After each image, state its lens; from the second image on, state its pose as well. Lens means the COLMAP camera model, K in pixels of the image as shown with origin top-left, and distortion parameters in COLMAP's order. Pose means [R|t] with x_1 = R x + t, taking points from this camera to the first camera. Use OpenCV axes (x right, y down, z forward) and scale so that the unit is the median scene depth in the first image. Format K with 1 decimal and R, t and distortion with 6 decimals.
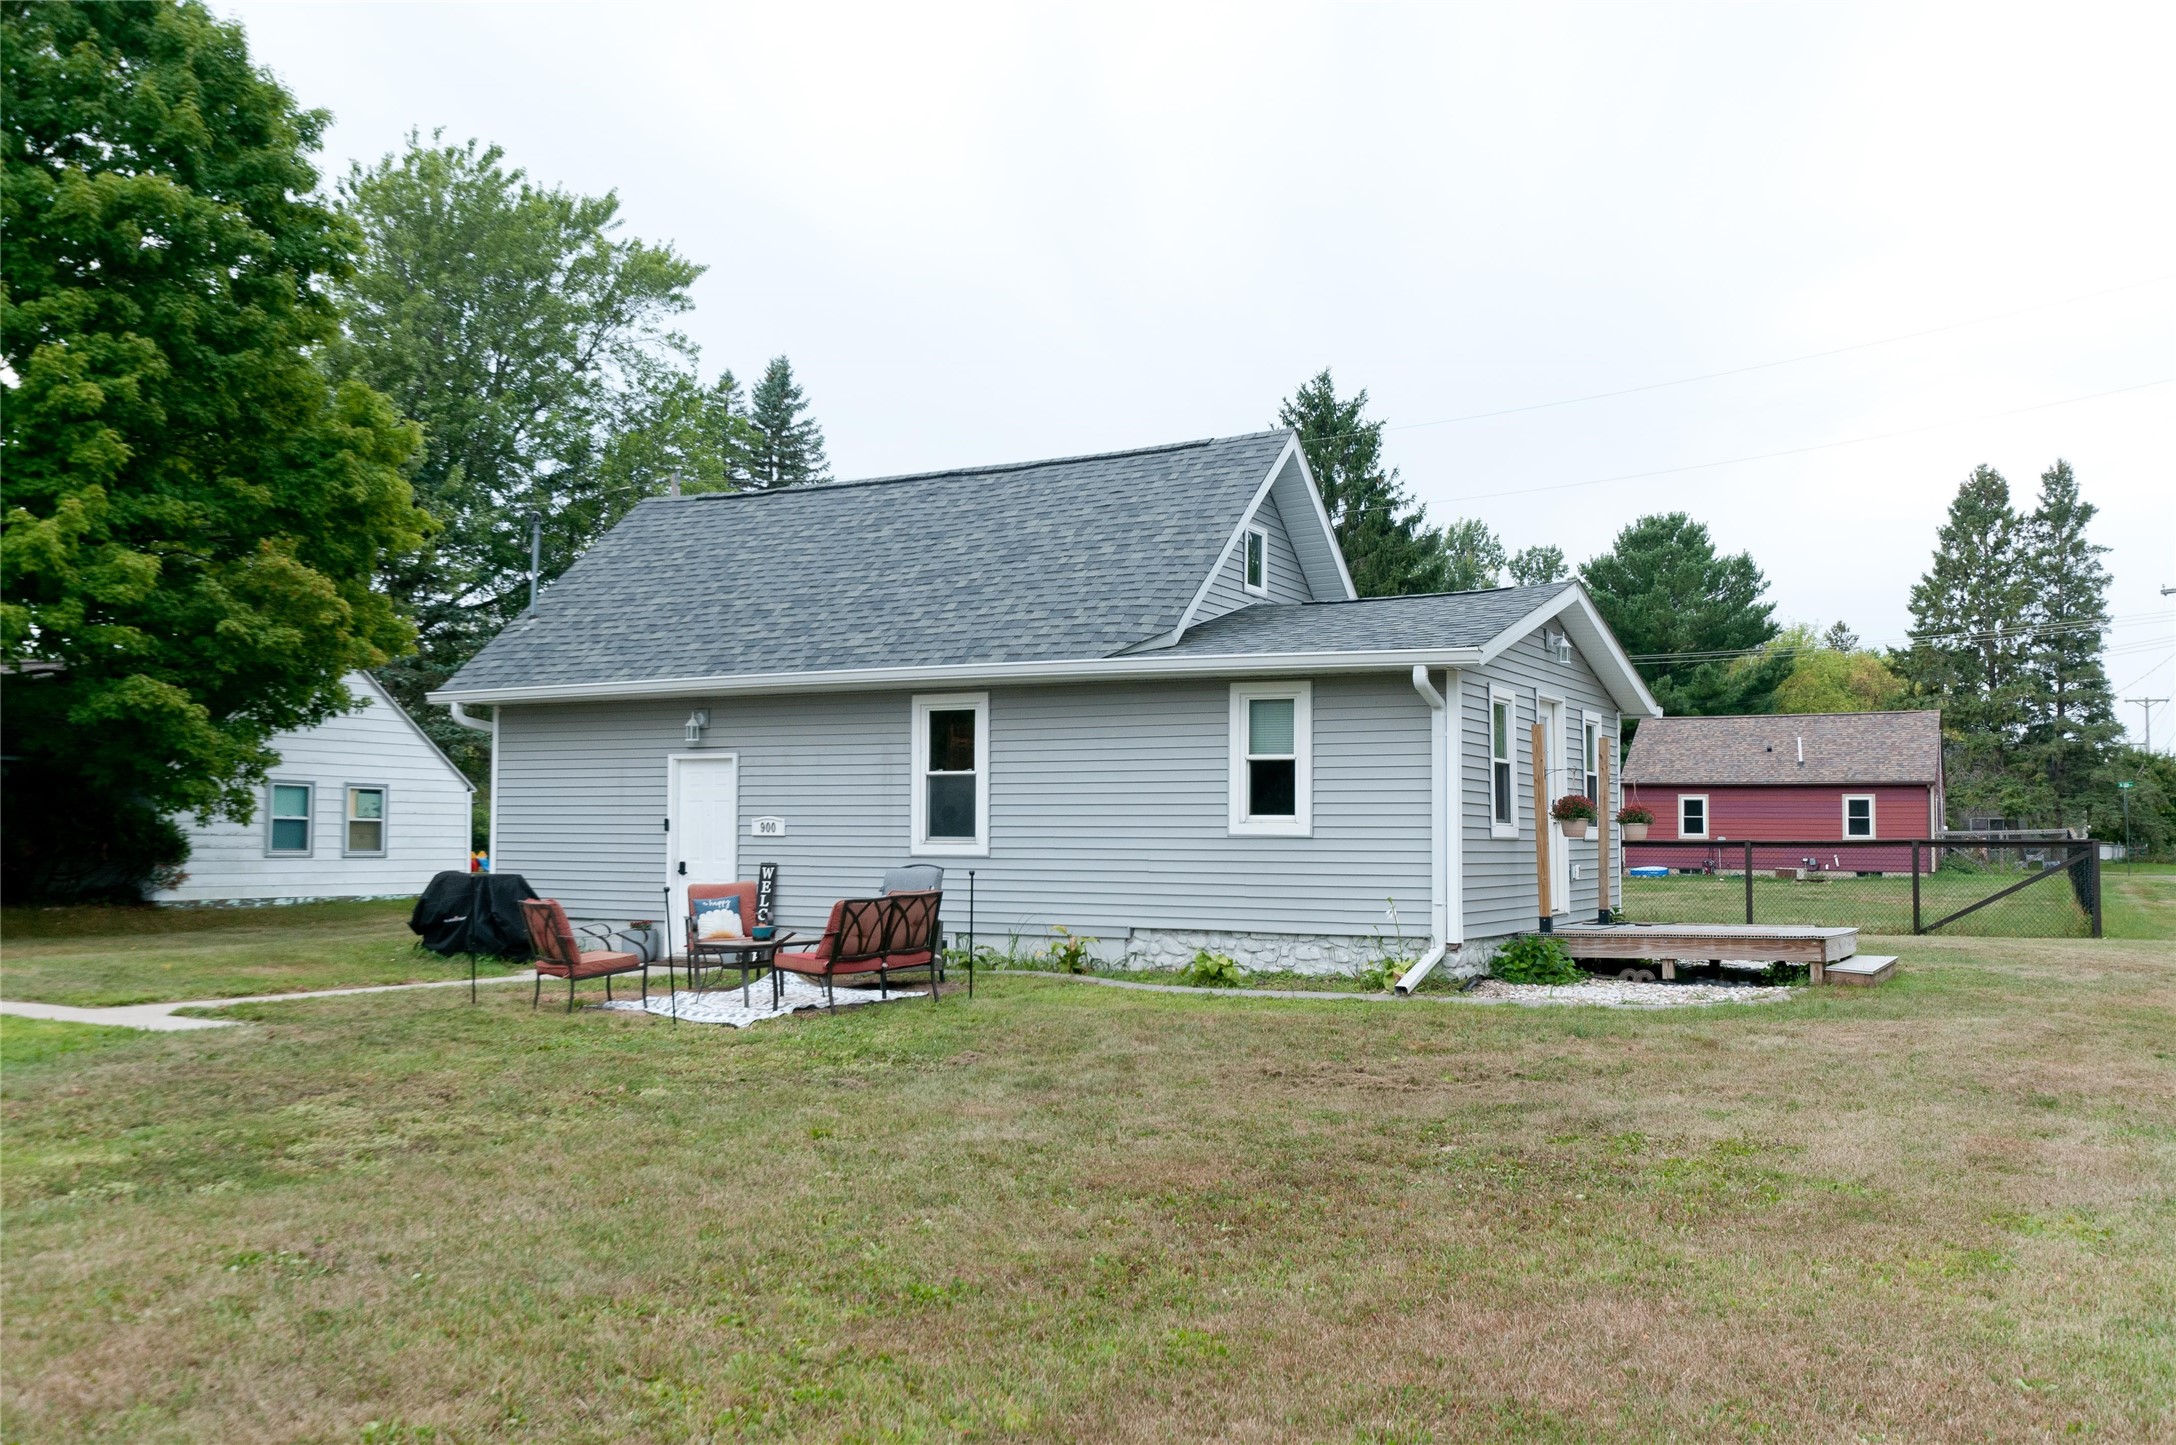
lens RADIAL K [[1807.2, 0, 1082.7], [0, 1807.2, 723.4], [0, 0, 1]] dist [-0.000991, 0.000876]
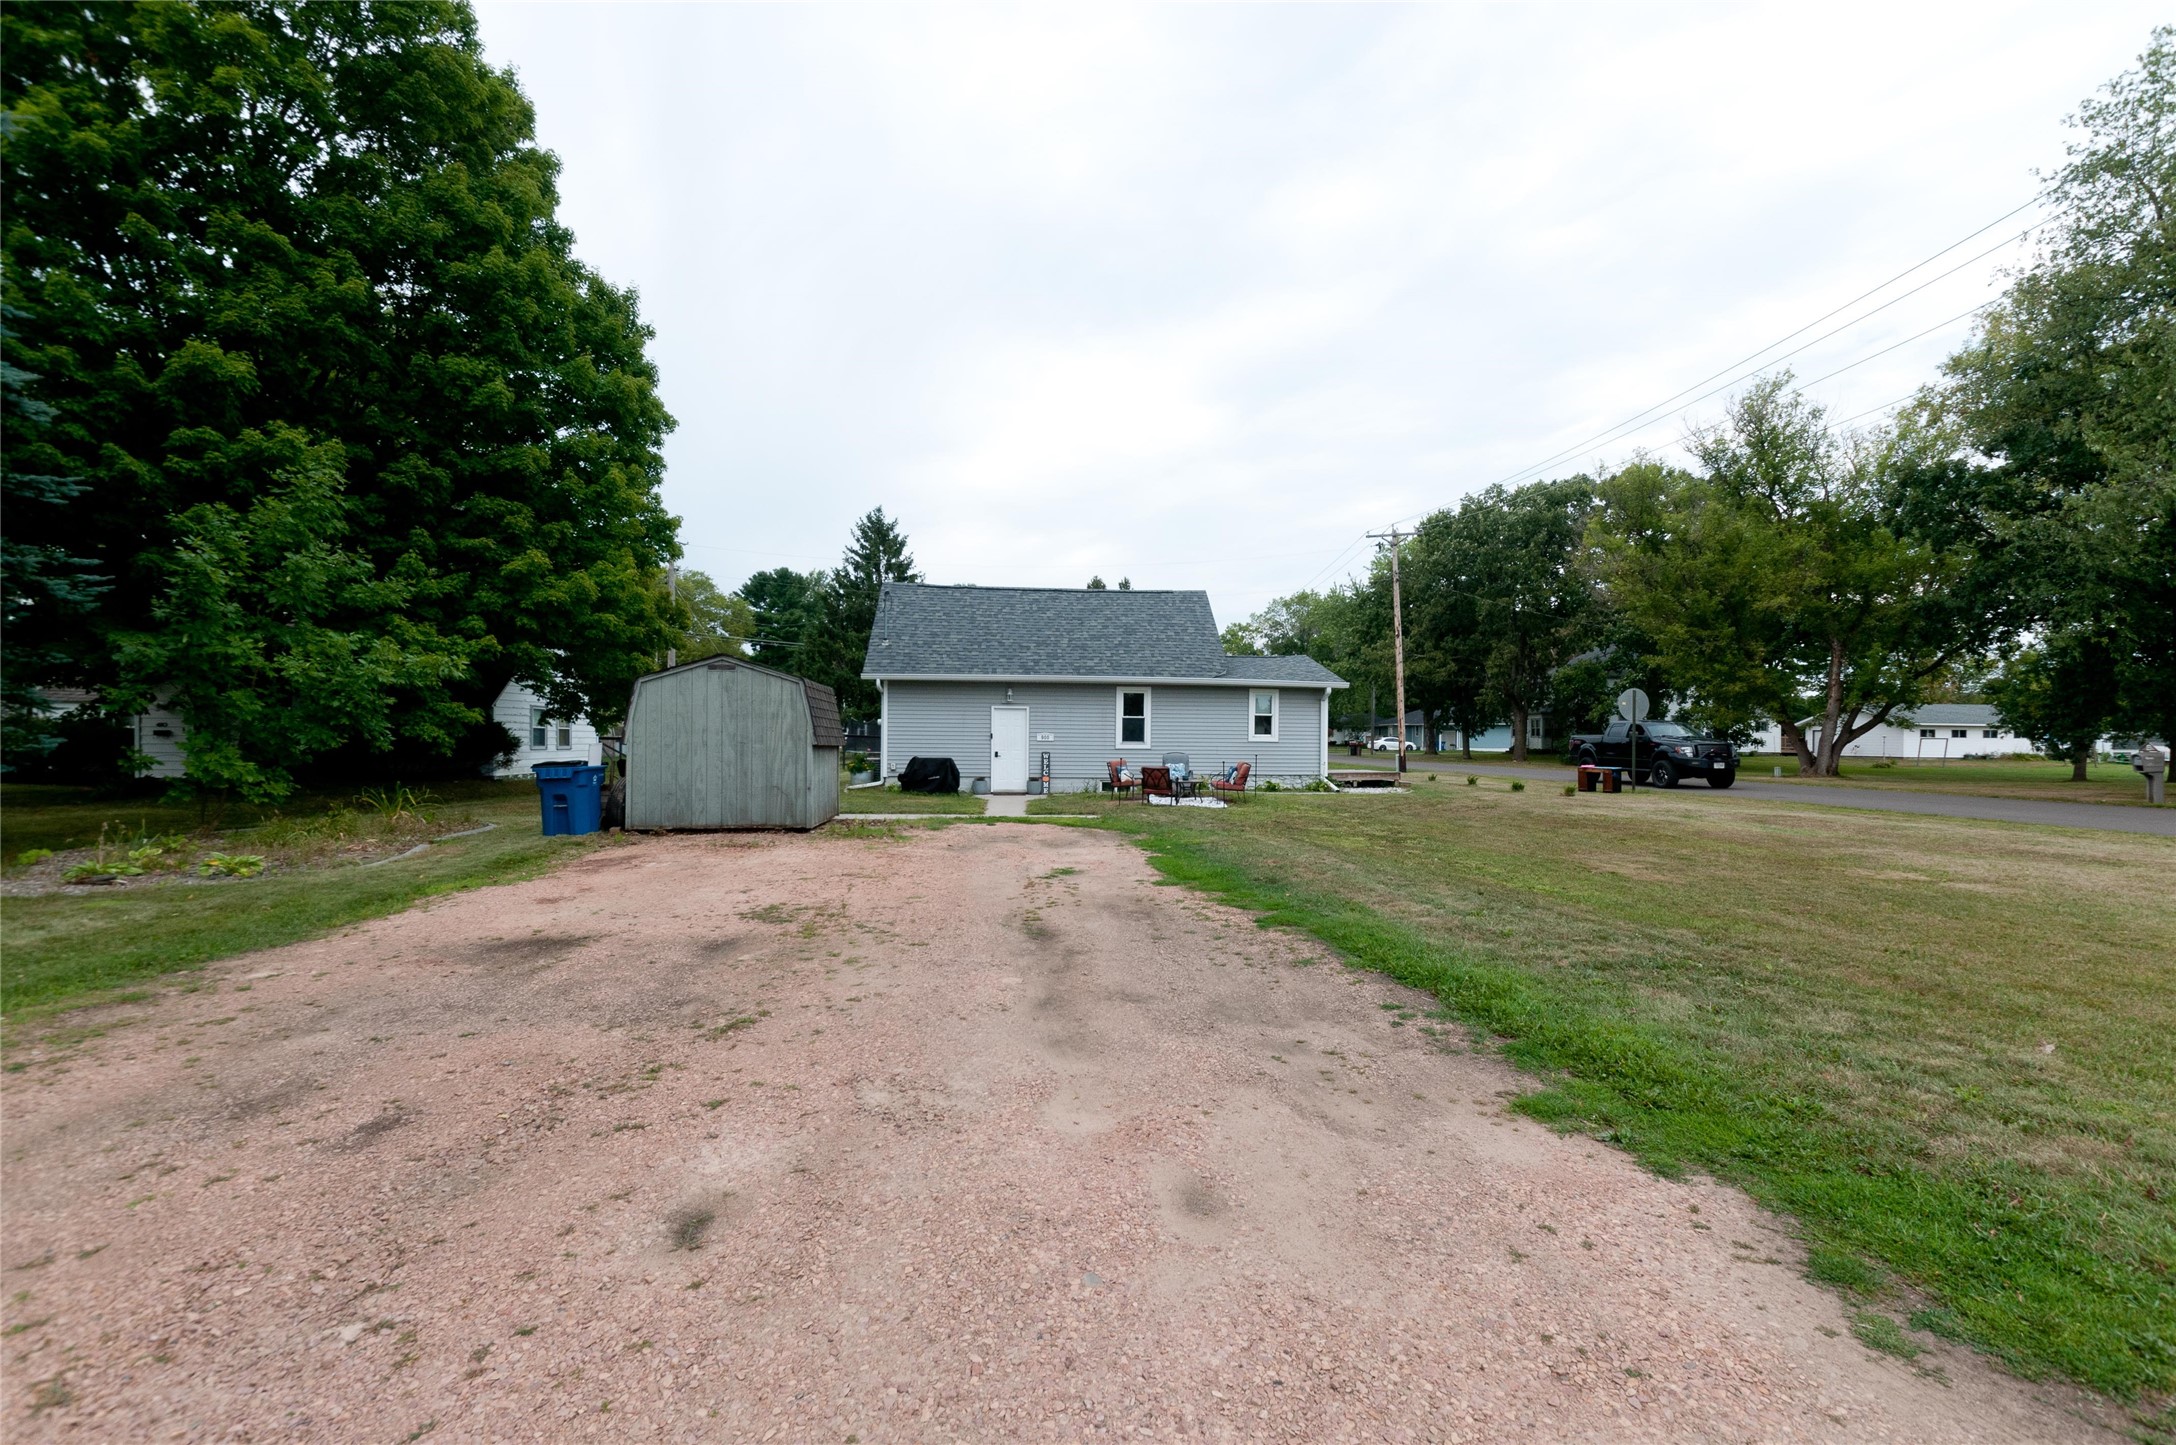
lens RADIAL K [[932.9, 0, 1093.3], [0, 932.9, 723.8], [0, 0, 1]] dist [0.001579, 0.000279]
pose [[0.820436, 0.006415, 0.571703, -0.650661], [-0.039775, 0.998155, 0.045879, -0.016496], [-0.570354, -0.060380, 0.819177, -0.053938]]
